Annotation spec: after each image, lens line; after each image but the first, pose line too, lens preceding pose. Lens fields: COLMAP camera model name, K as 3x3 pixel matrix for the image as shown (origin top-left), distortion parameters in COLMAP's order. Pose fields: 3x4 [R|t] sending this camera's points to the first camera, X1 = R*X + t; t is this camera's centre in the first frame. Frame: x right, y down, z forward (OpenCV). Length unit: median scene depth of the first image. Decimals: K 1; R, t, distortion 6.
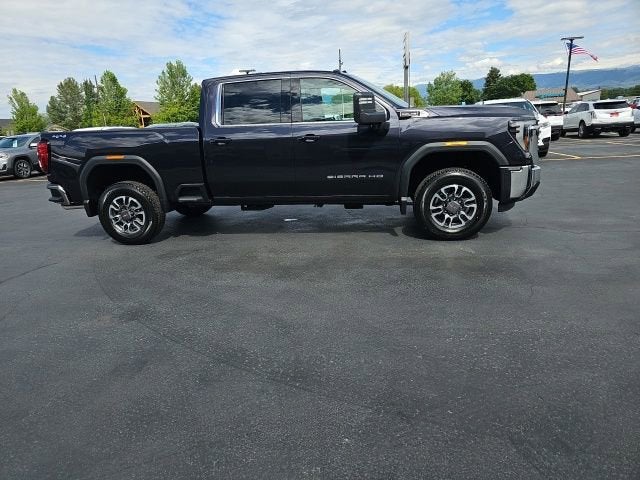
lens RADIAL K [[417.8, 0, 305.3], [0, 417.8, 236.0], [0, 0, 1]] dist [0.046904, -0.029465]
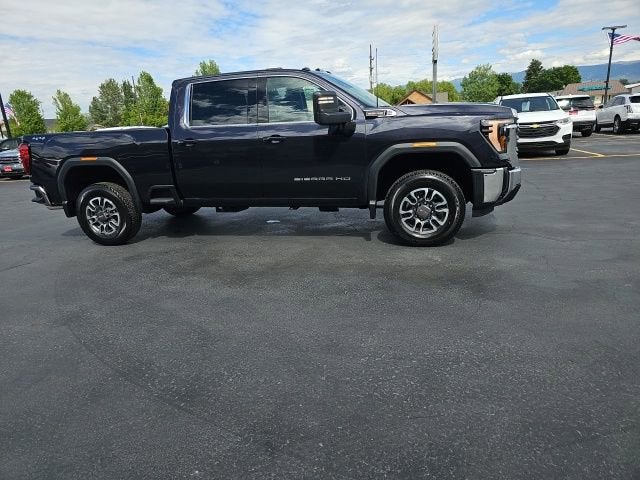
lens RADIAL K [[417.8, 0, 303.1], [0, 417.8, 234.7], [0, 0, 1]] dist [0.046904, -0.029465]
pose [[0.996732, 0.012316, -0.079840, 0.141749], [-0.012007, 0.999918, 0.004351, -0.015741], [0.079887, -0.003378, 0.996798, 0.034059]]
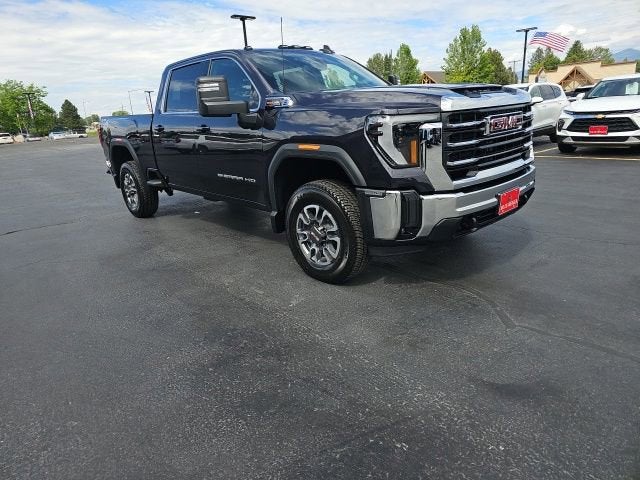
lens RADIAL K [[417.8, 0, 310.0], [0, 417.8, 225.4], [0, 0, 1]] dist [0.046904, -0.029465]
pose [[0.797631, 0.166083, -0.579829, 0.673116], [-0.139985, 0.986066, 0.089875, -0.132554], [0.586677, 0.009481, 0.809766, 0.381075]]
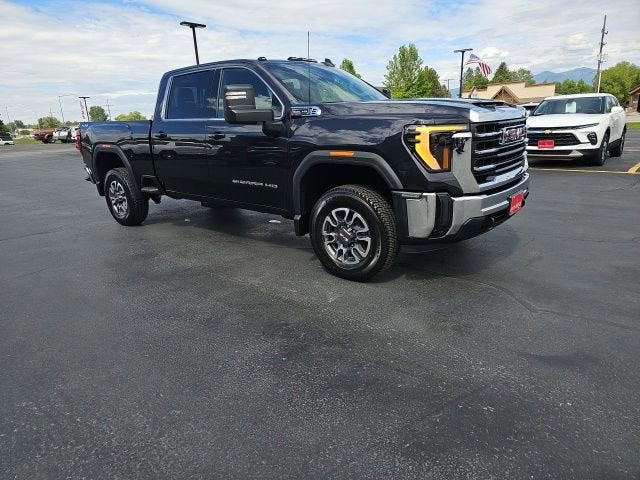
lens RADIAL K [[417.8, 0, 308.6], [0, 417.8, 233.3], [0, 0, 1]] dist [0.046904, -0.029465]
pose [[0.867587, 0.150599, -0.473933, 0.585028], [-0.136487, 0.988555, 0.064273, -0.102751], [0.478188, 0.008923, 0.878212, 0.277227]]
